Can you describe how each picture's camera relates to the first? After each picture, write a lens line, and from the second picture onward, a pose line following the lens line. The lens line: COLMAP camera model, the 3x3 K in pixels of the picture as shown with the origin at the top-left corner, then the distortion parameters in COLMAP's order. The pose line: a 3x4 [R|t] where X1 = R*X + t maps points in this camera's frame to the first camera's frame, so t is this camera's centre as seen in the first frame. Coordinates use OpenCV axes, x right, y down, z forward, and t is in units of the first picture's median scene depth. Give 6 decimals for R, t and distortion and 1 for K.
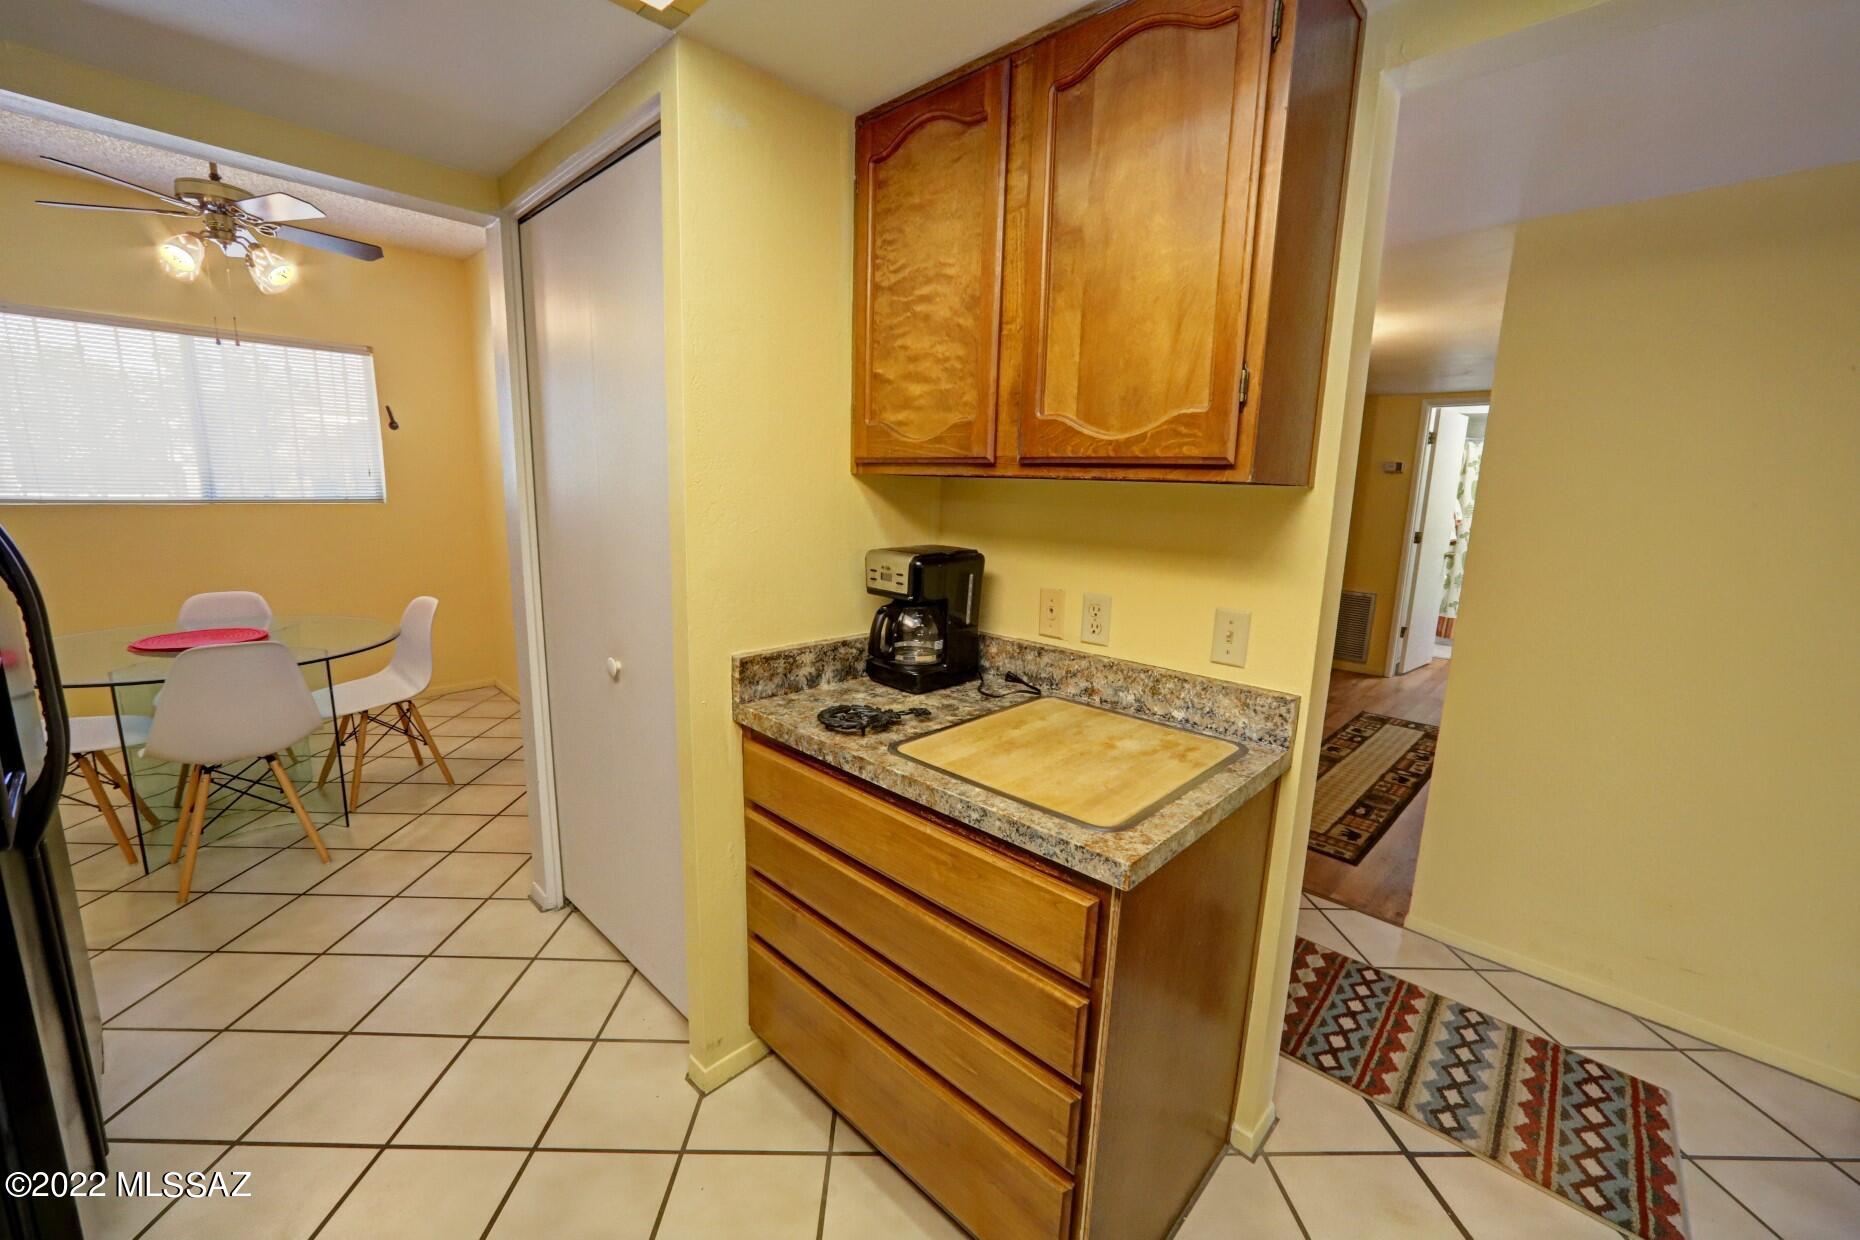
lens RADIAL K [[743.4, 0, 918.4], [0, 743.4, 620.8], [0, 0, 1]] dist [-0.025838, 0.008564]
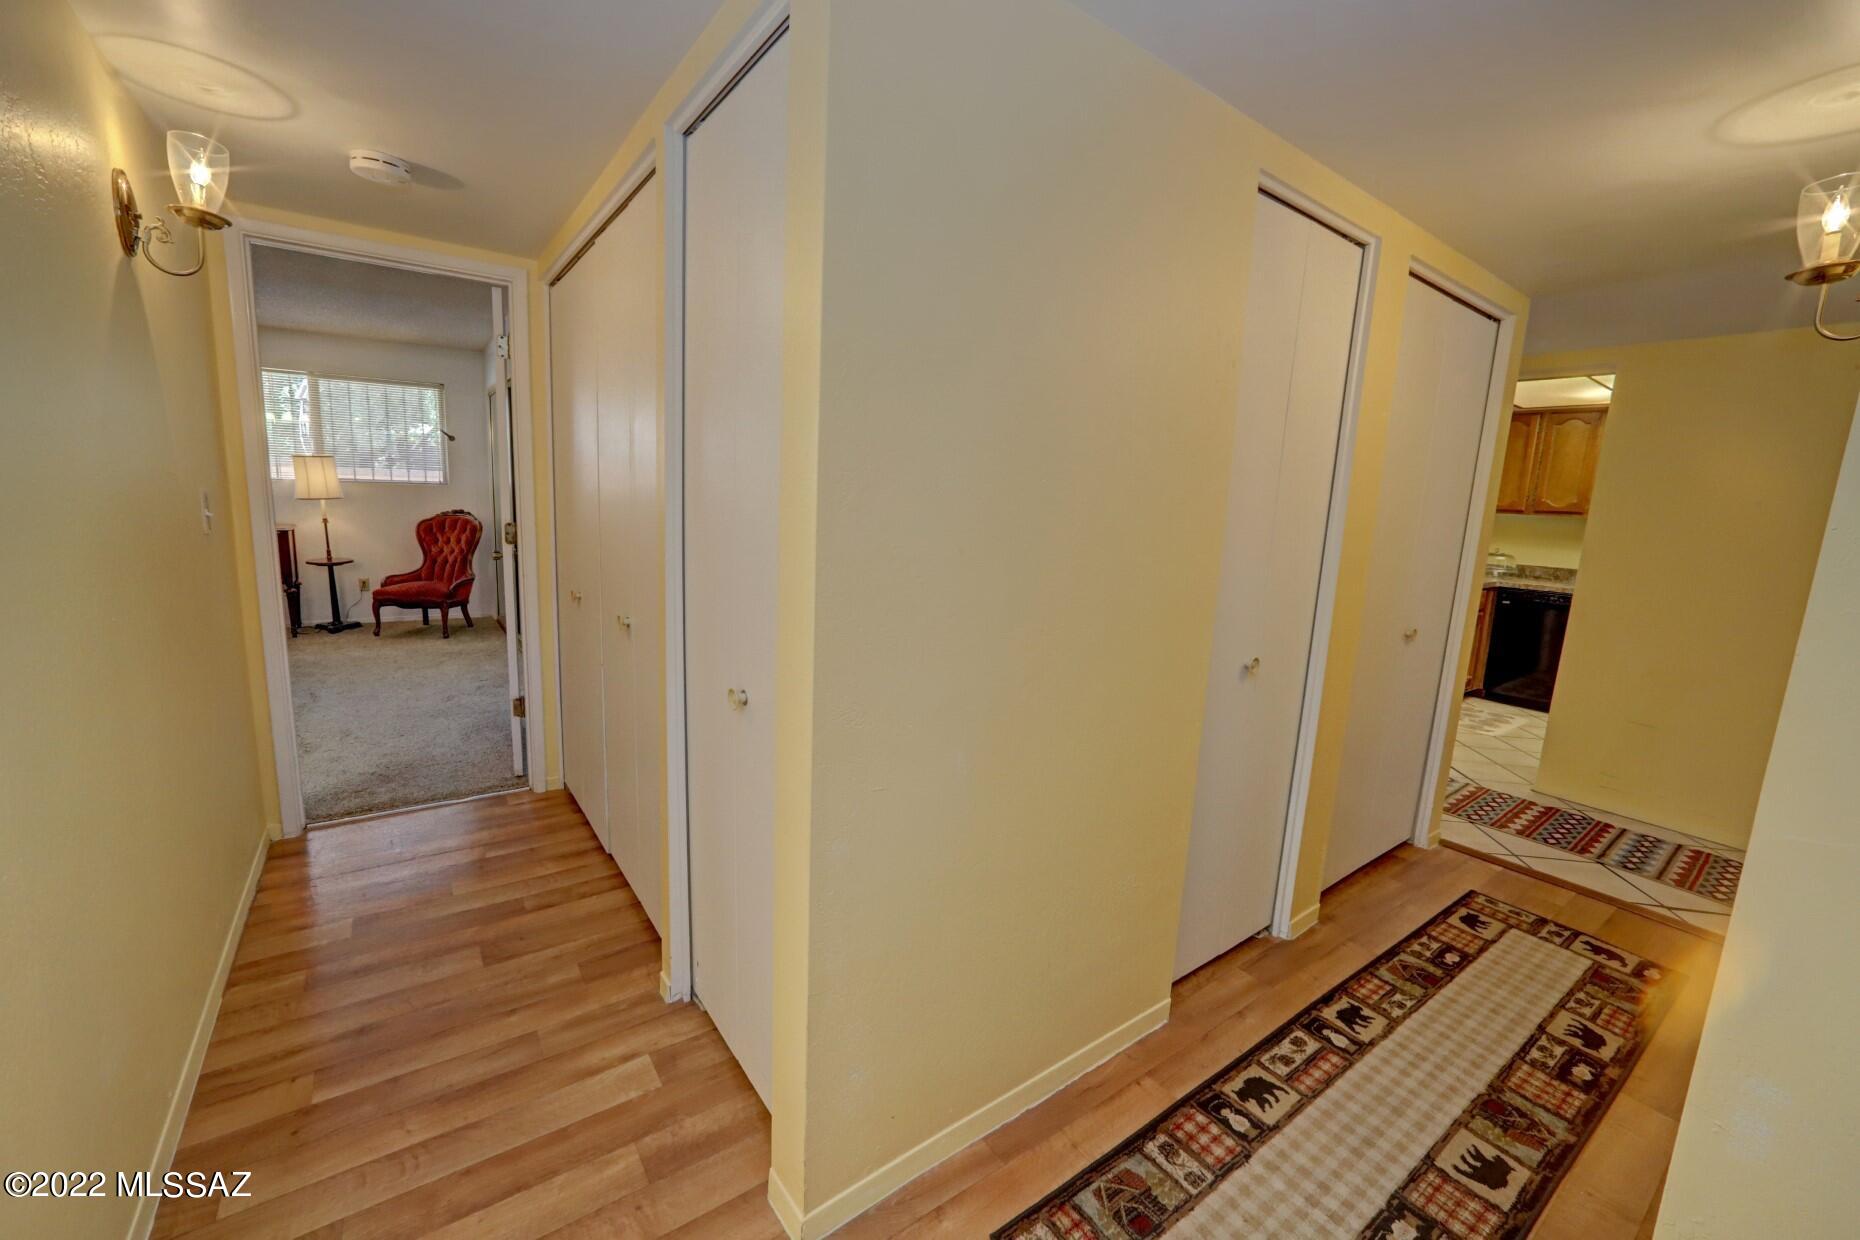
lens RADIAL K [[743.4, 0, 918.4], [0, 743.4, 620.8], [0, 0, 1]] dist [-0.025838, 0.008564]
pose [[-0.983533, -0.094941, 0.153780, 1.011171], [-0.036133, 0.937019, 0.347404, -0.250256], [-0.177077, 0.336127, -0.925020, 1.609004]]
